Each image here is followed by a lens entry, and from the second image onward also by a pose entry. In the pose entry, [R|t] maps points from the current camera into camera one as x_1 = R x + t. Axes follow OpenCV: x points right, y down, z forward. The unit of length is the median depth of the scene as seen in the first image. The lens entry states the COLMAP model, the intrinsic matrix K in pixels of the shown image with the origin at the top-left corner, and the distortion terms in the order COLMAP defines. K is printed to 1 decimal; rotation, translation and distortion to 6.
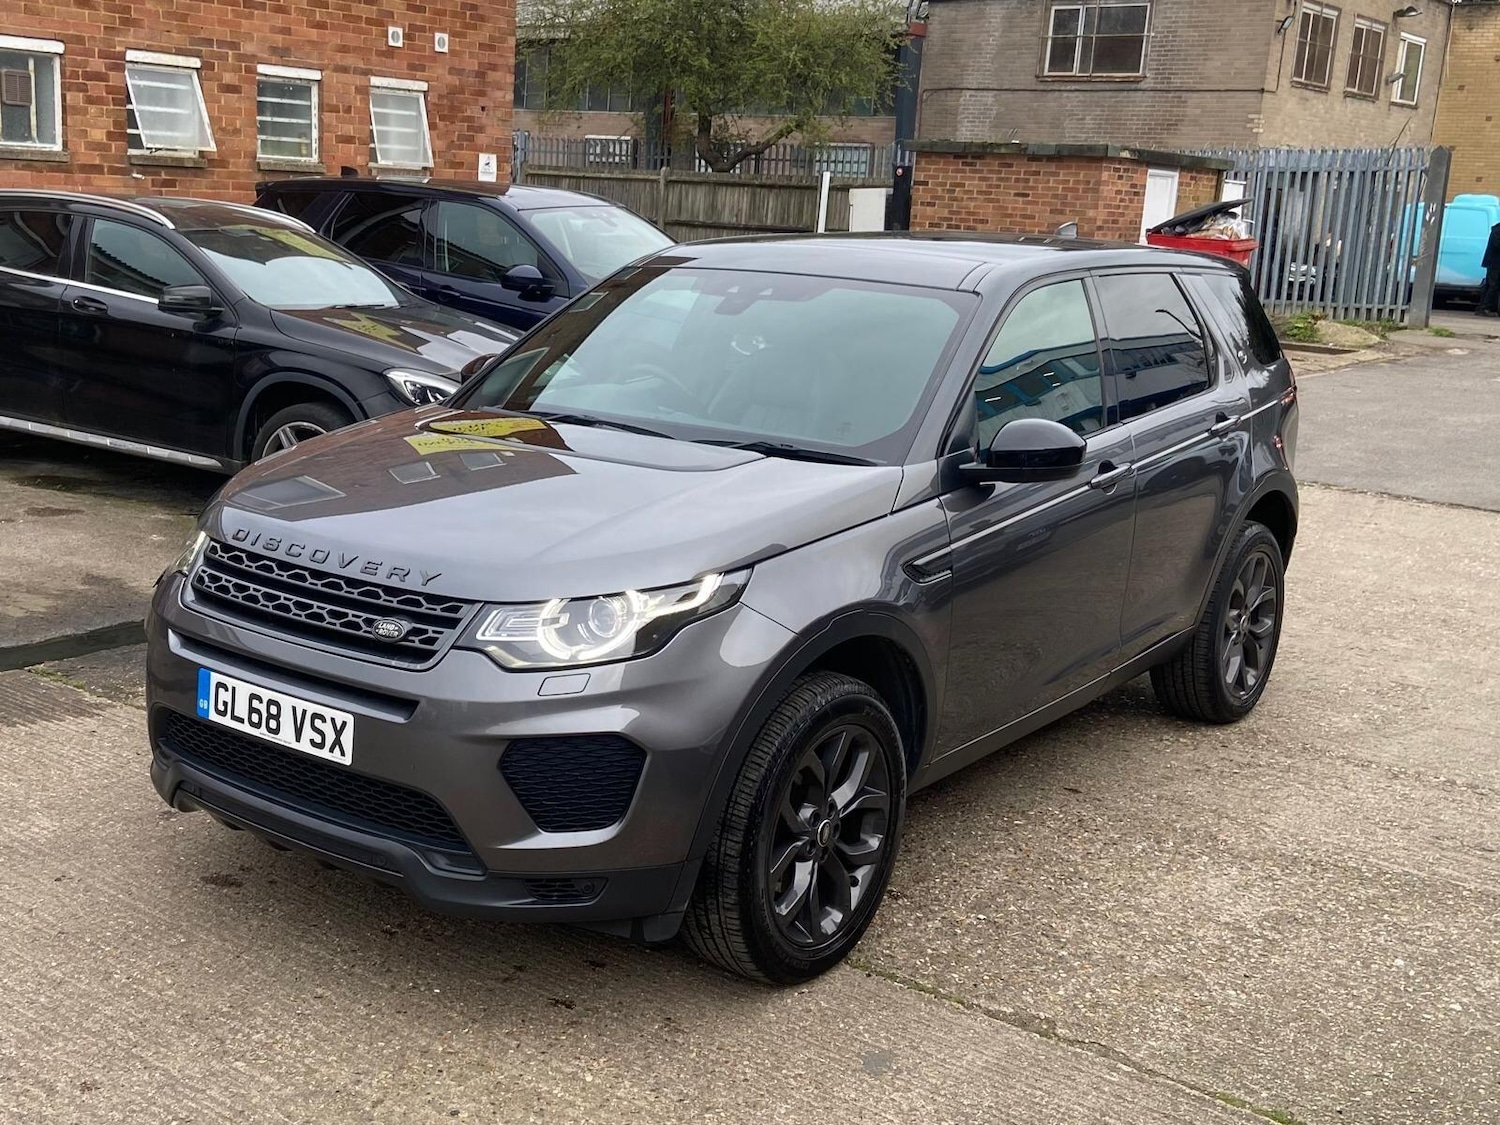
lens RADIAL K [[1682.3, 0, 667.4], [0, 1682.3, 510.1], [0, 0, 1]] dist [0.112829, -0.126160]
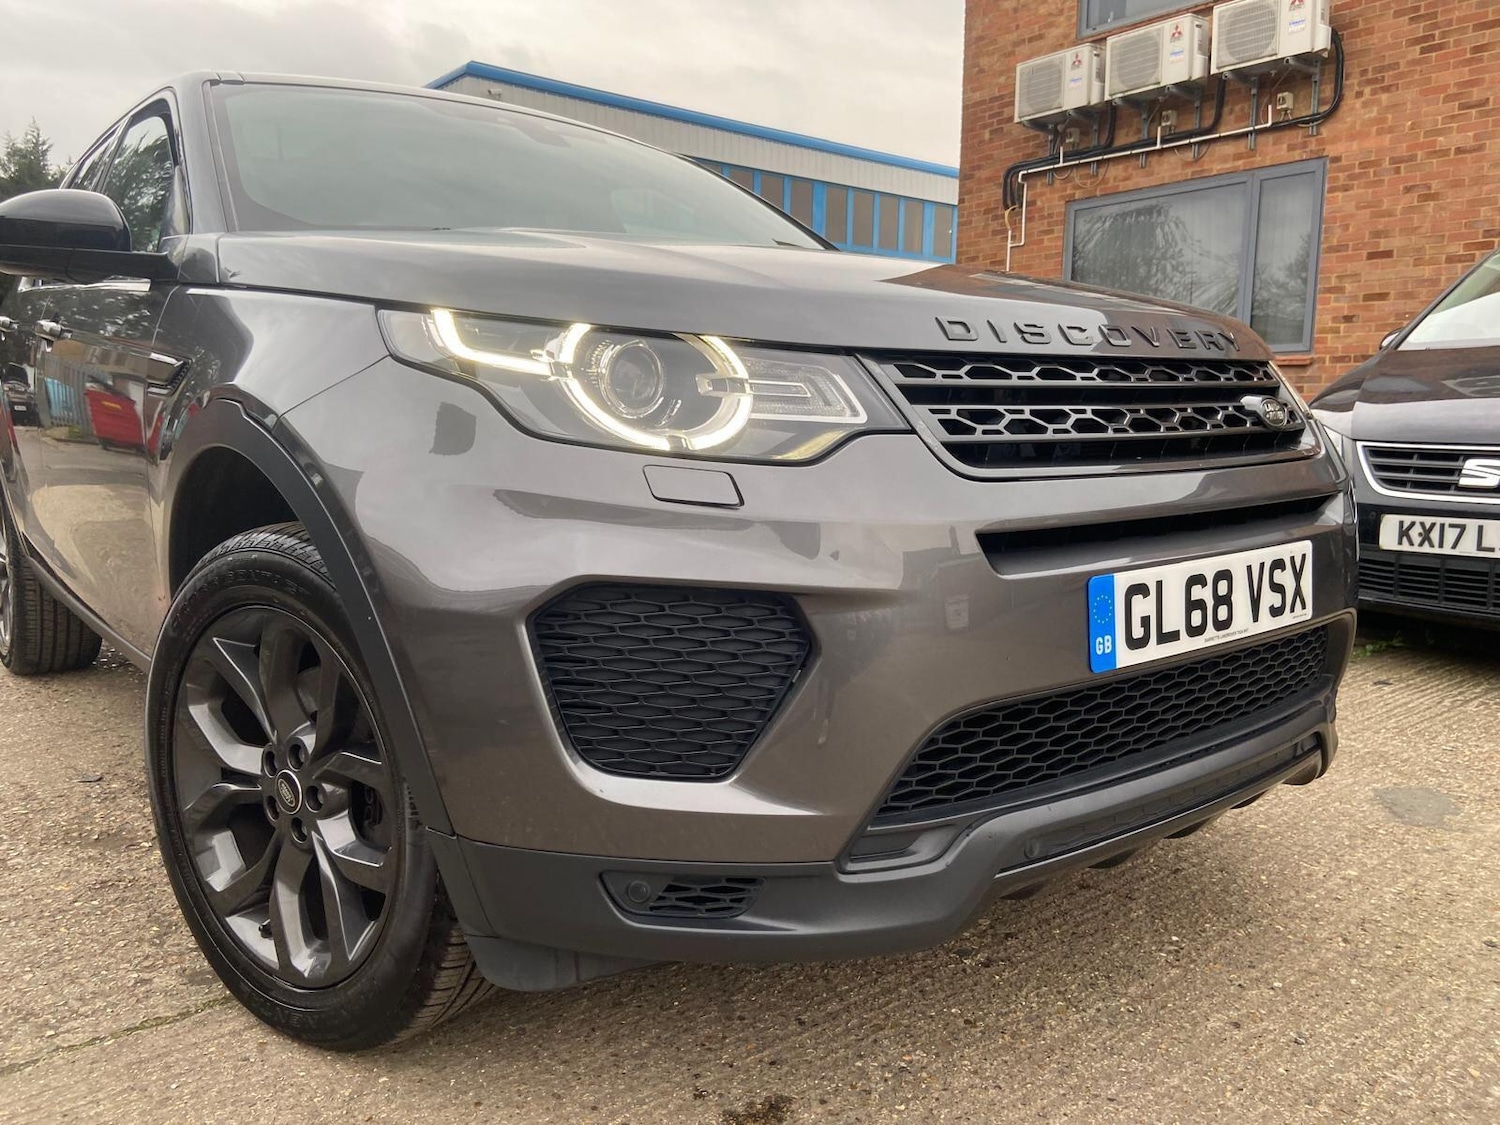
lens RADIAL K [[1127.8, 0, 750.1], [0, 1127.8, 552.4], [0, 0, 1]] dist [0.120888, -0.157860]
pose [[0.224962, -0.165831, 0.960152, -0.597654], [0.191524, 0.973712, 0.123299, 0.025743], [-0.955359, 0.156155, 0.250809, 0.984114]]
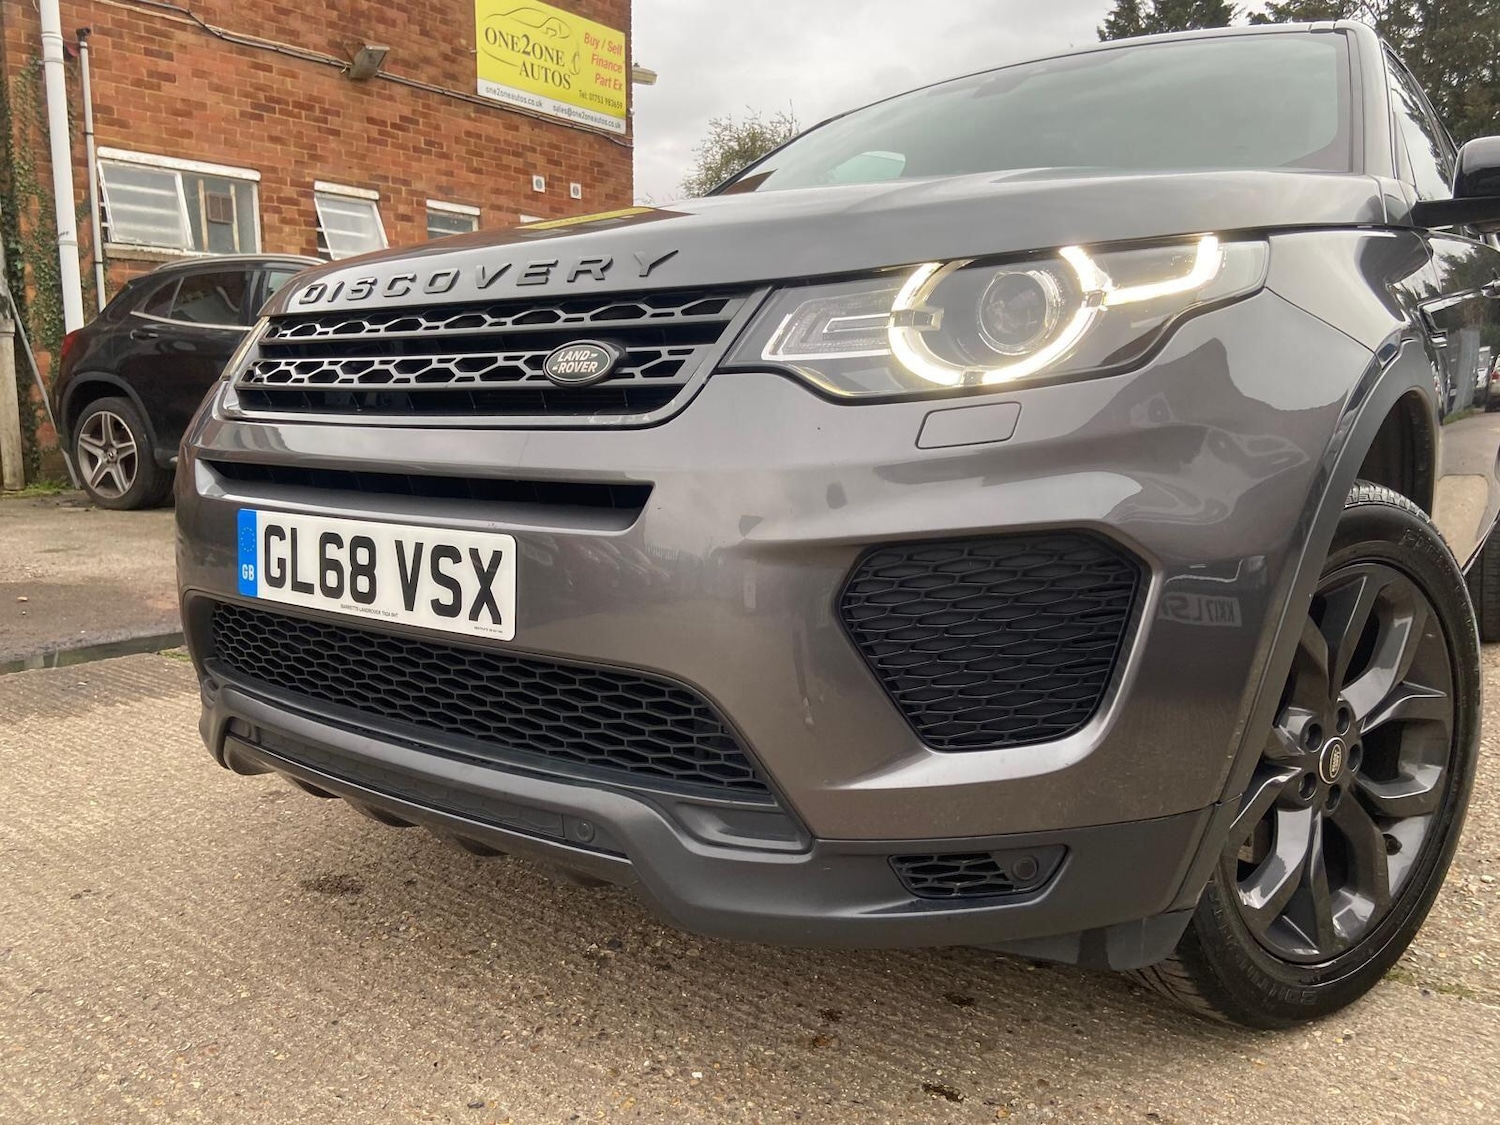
lens RADIAL K [[1127.8, 0, 750.1], [0, 1127.8, 552.4], [0, 0, 1]] dist [0.120888, -0.157860]
pose [[0.998651, -0.049516, 0.015630, -0.110481], [0.050186, 0.997685, -0.045895, 0.129763], [-0.013321, 0.046617, 0.998824, 0.603105]]
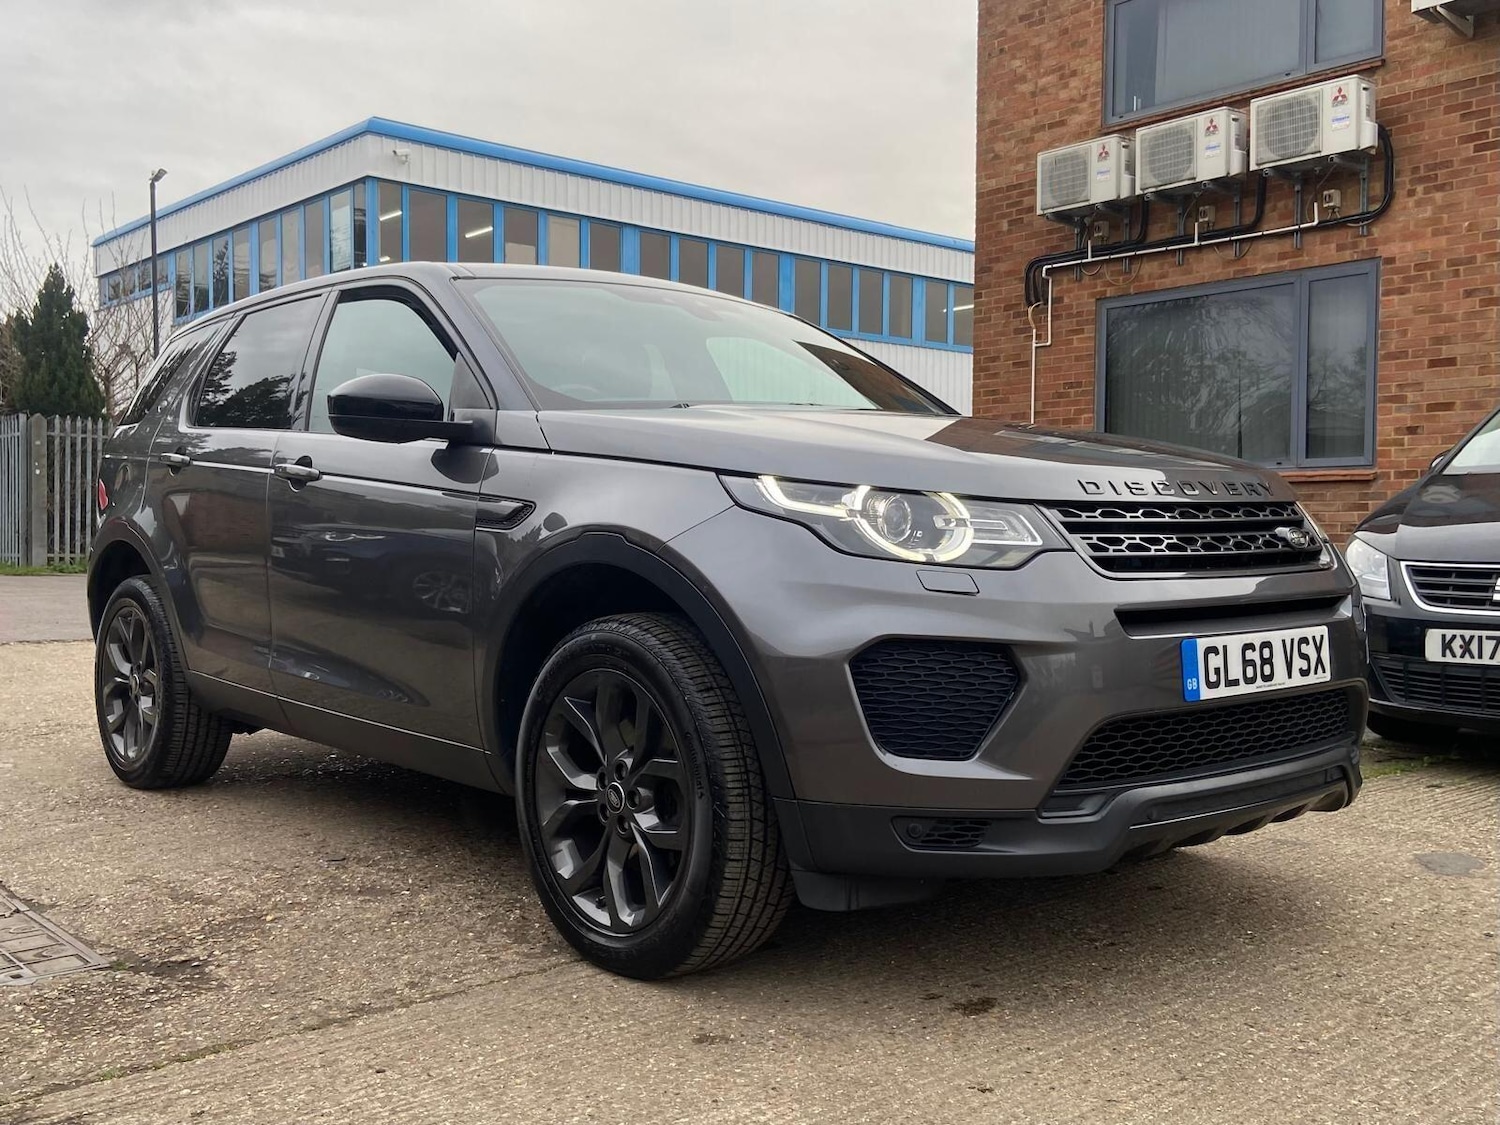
lens RADIAL K [[1458.8, 0, 717.3], [0, 1458.8, 545.5], [0, 0, 1]] dist [0.119620, -0.138292]
pose [[0.205081, -0.058868, 0.976973, -0.964208], [0.193974, 0.980834, 0.018382, -0.005048], [-0.959331, 0.185738, 0.212570, 1.026395]]
